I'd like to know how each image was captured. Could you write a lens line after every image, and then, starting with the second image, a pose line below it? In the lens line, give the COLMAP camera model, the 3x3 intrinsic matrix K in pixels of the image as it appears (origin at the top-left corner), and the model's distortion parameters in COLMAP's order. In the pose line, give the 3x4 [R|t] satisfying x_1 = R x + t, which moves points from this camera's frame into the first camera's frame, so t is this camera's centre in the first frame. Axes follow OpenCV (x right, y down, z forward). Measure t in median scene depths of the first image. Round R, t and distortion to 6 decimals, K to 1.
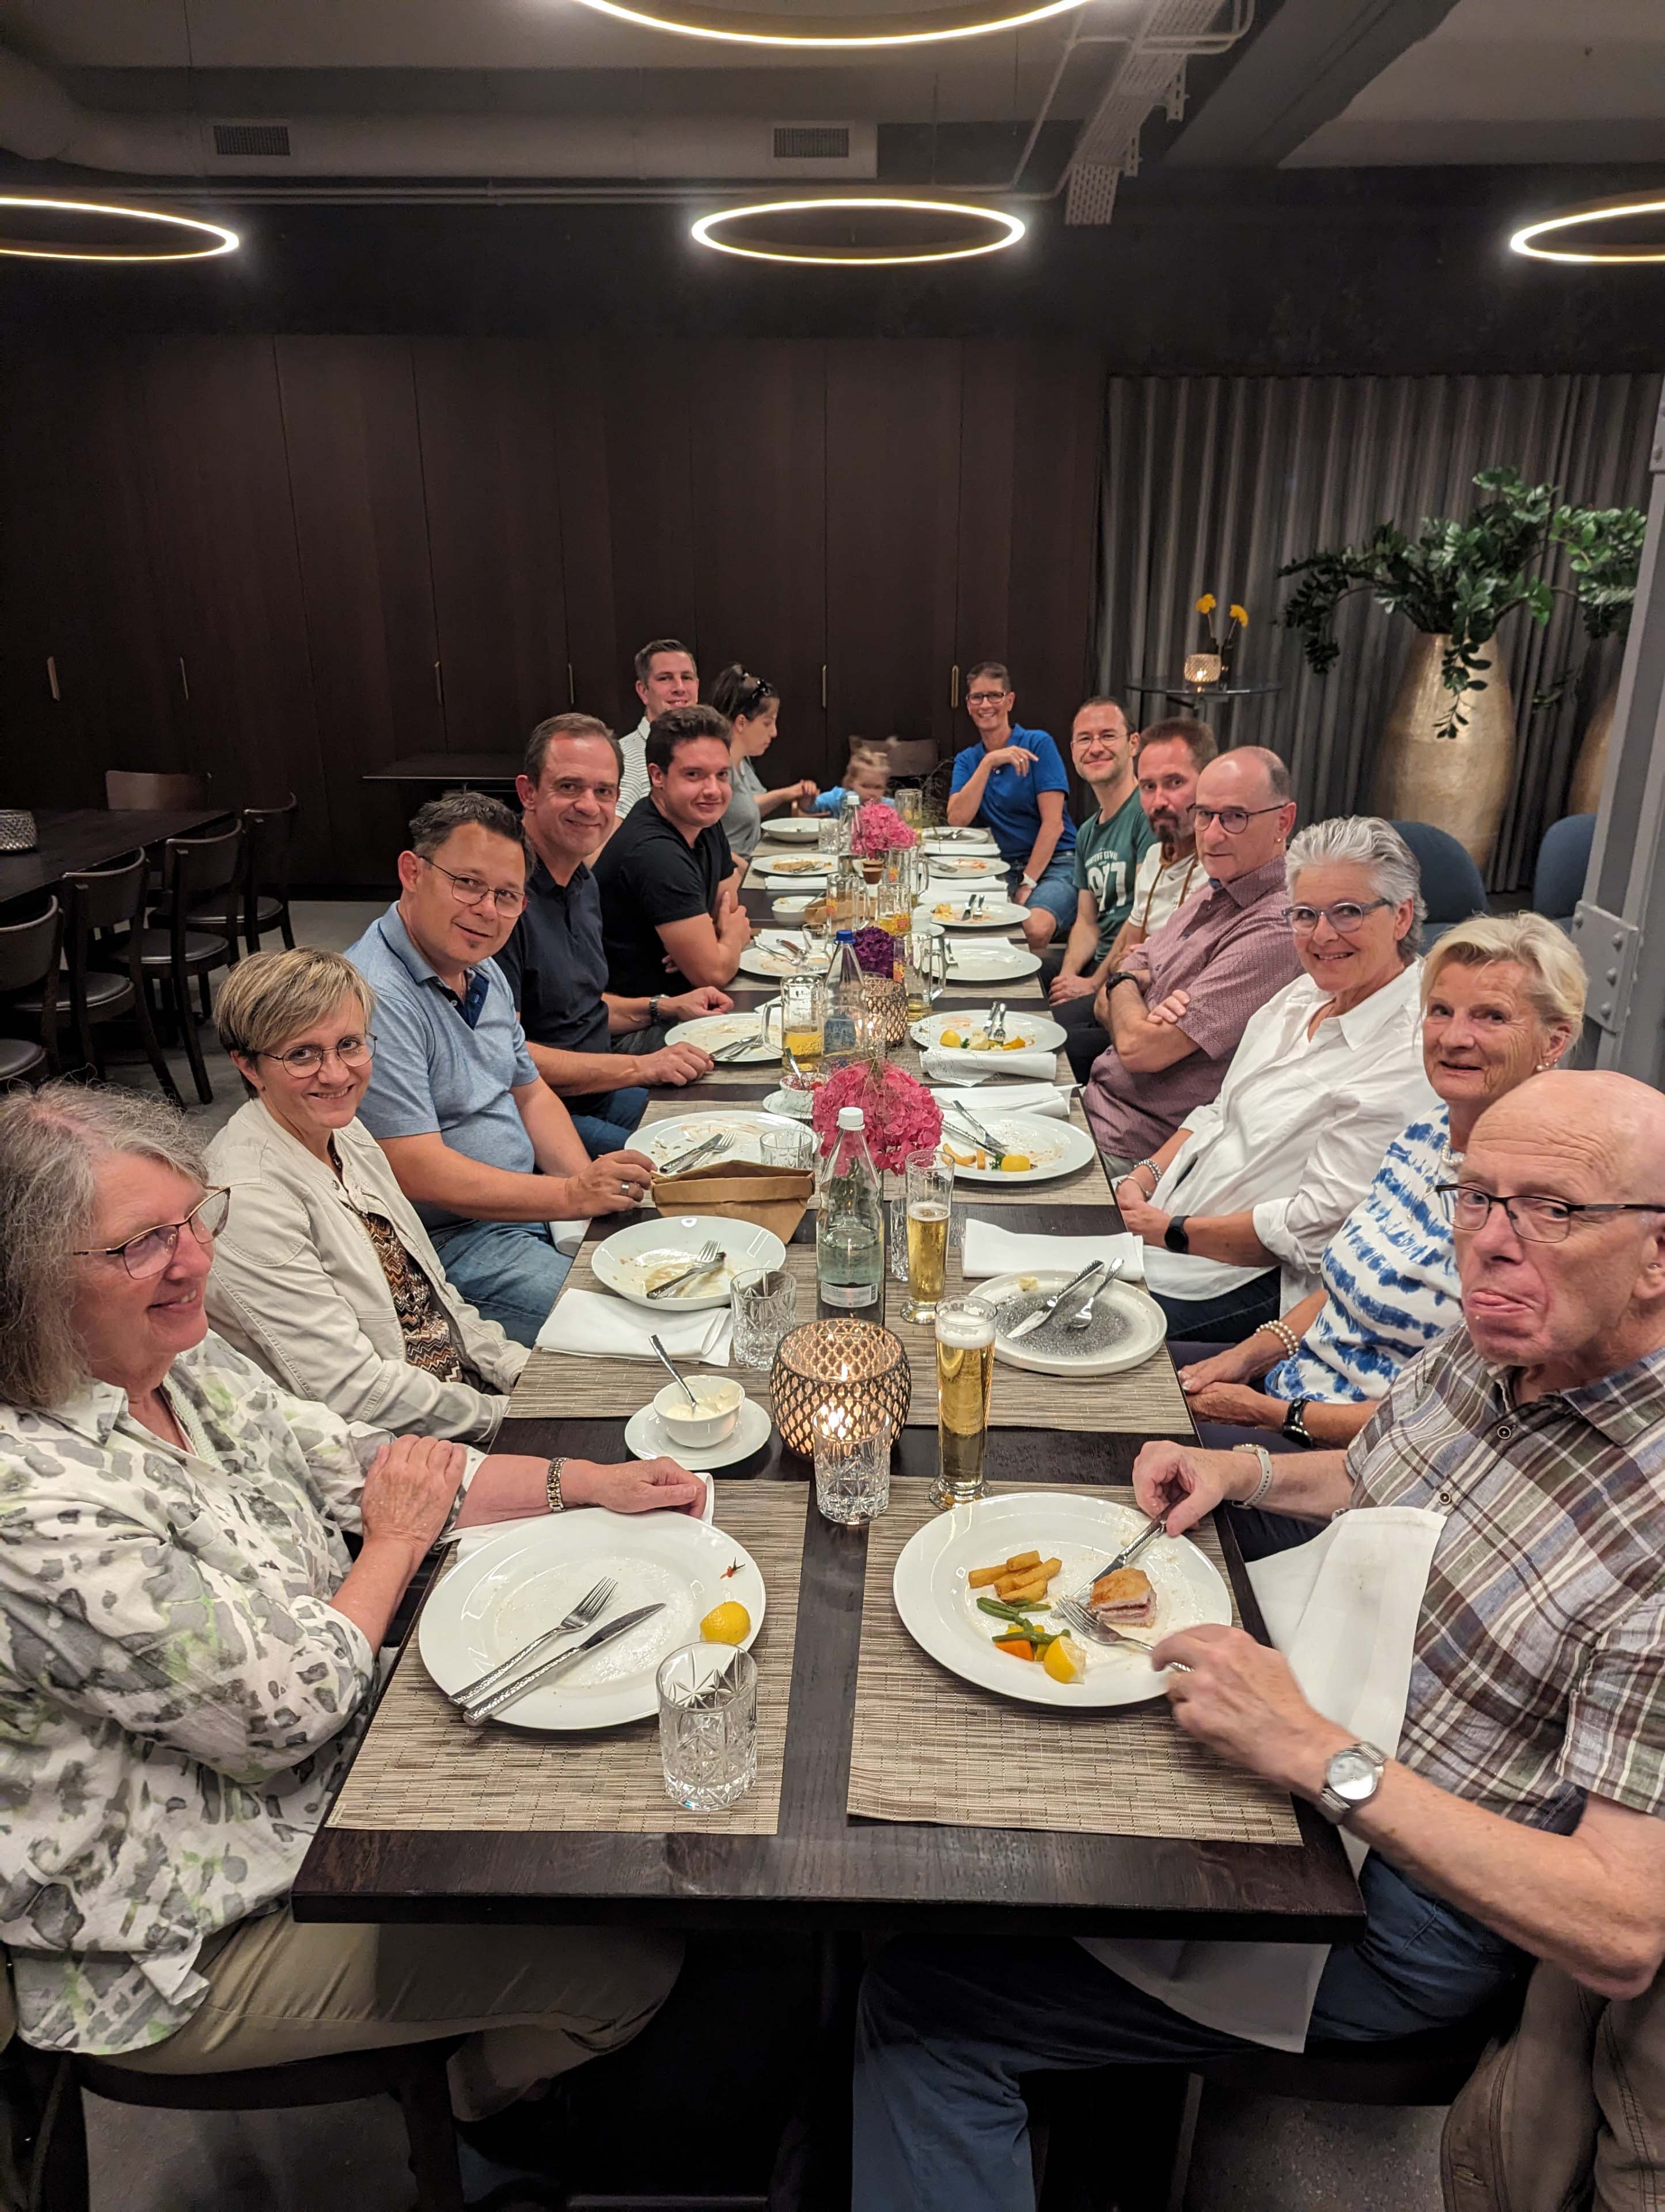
lens RADIAL K [[1564.2, 0, 843.9], [0, 1564.2, 1115.7], [0, 0, 1]] dist [0.067709, -0.061359]
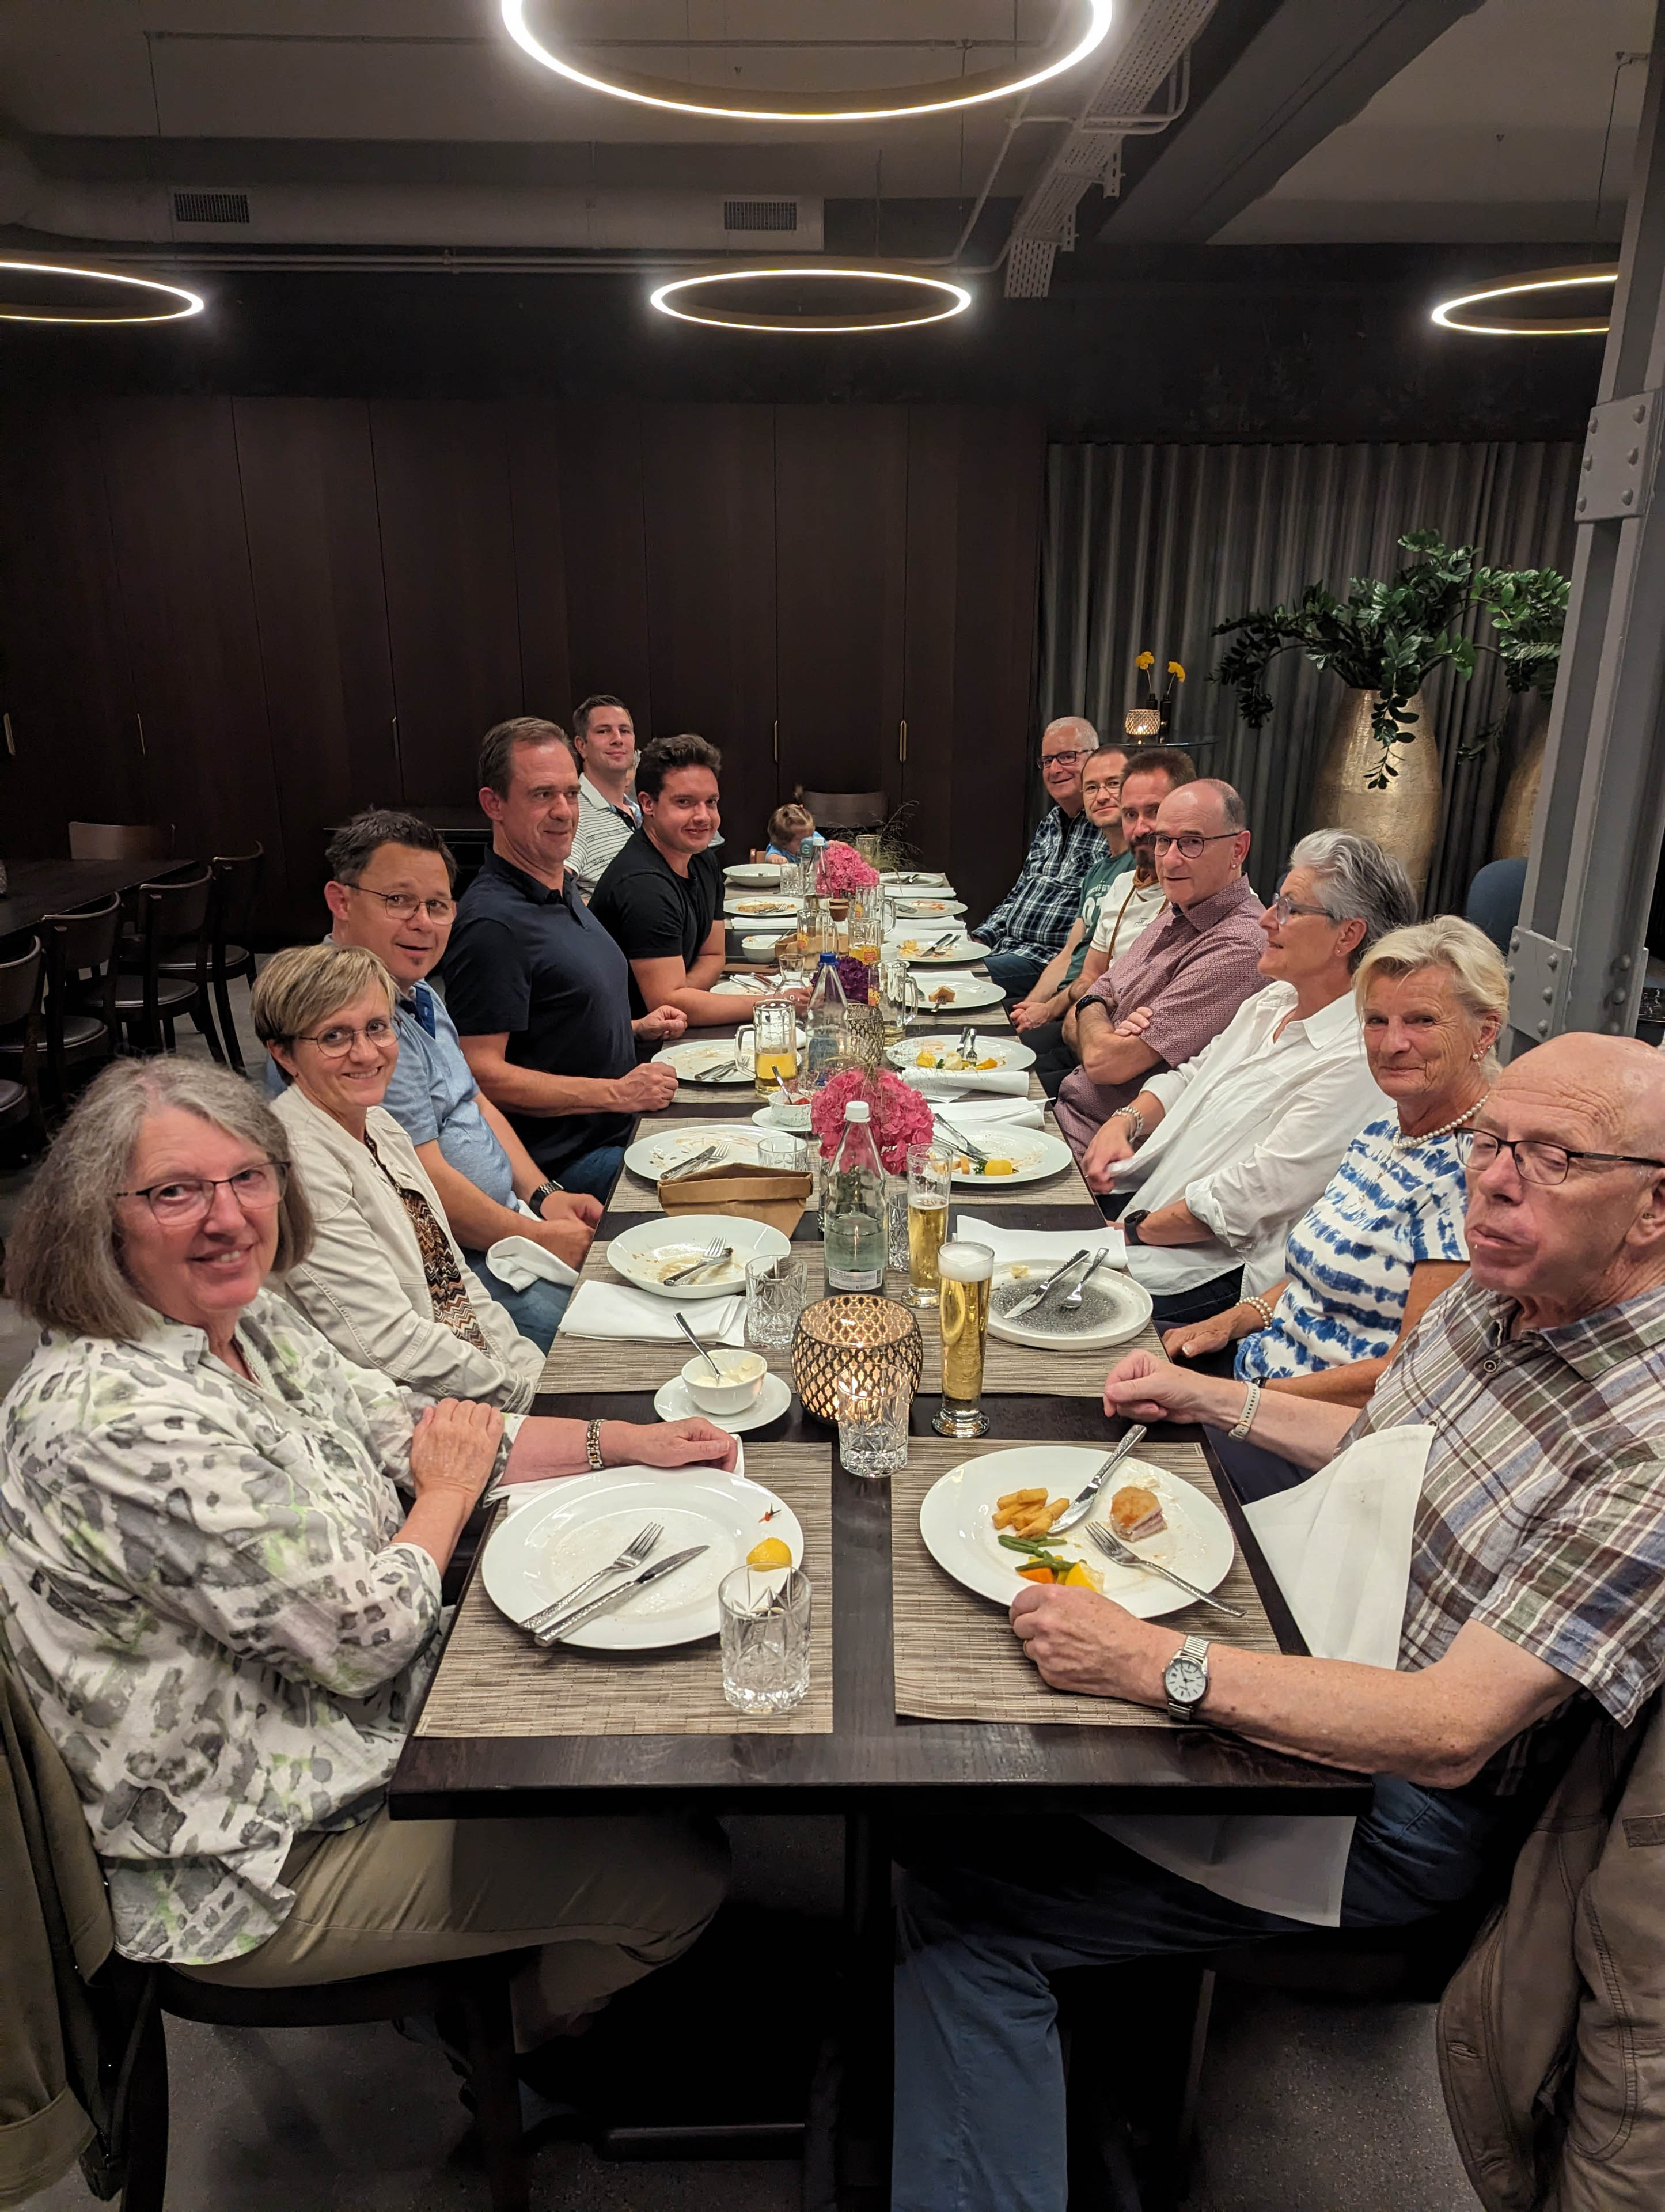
lens RADIAL K [[1559.1, 0, 831.8], [0, 1559.1, 1147.2], [0, 0, 1]] dist [0.075233, -0.072129]
pose [[0.999358, -0.010497, 0.034243, -0.041918], [0.011220, 0.999717, -0.020990, 0.041056], [-0.034013, 0.021360, 0.999193, -0.049357]]
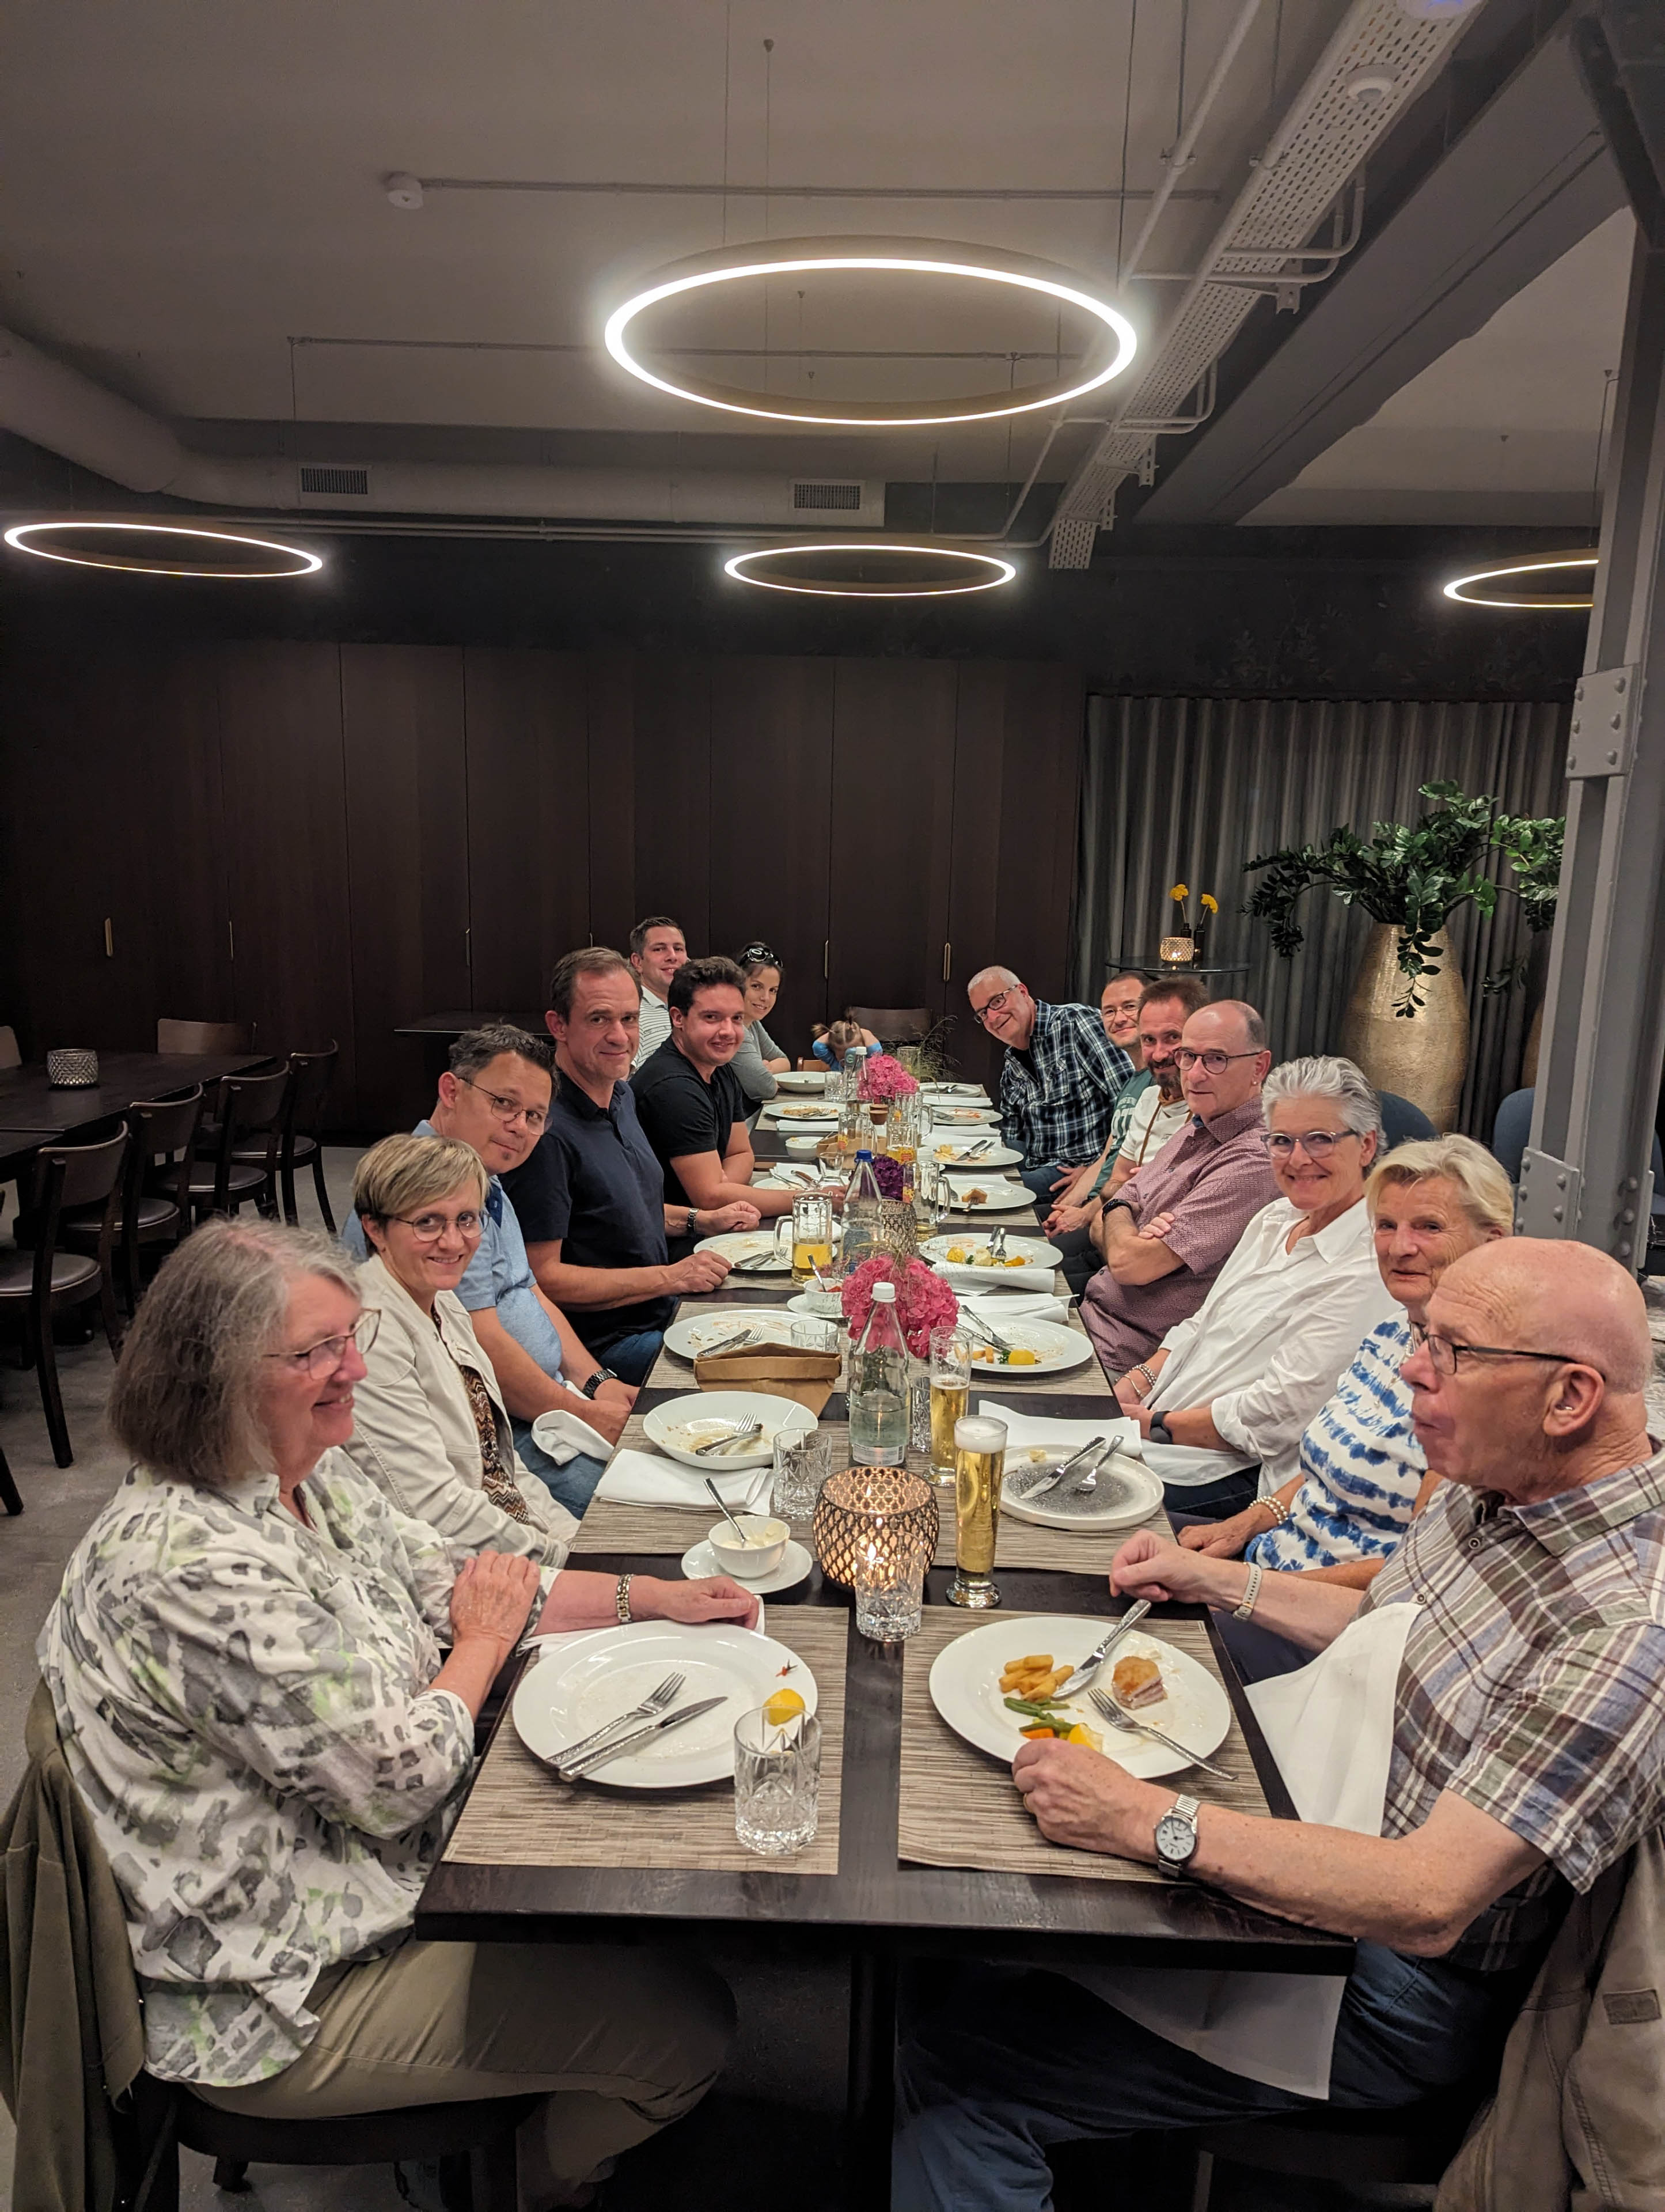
lens RADIAL K [[1561.4, 0, 832.2], [0, 1561.4, 1144.6], [0, 0, 1]] dist [0.065660, -0.061101]
pose [[0.999762, 0.021072, 0.005605, -0.035081], [-0.019937, 0.987494, -0.156389, 0.062374], [-0.008830, 0.156240, 0.987680, -0.114033]]
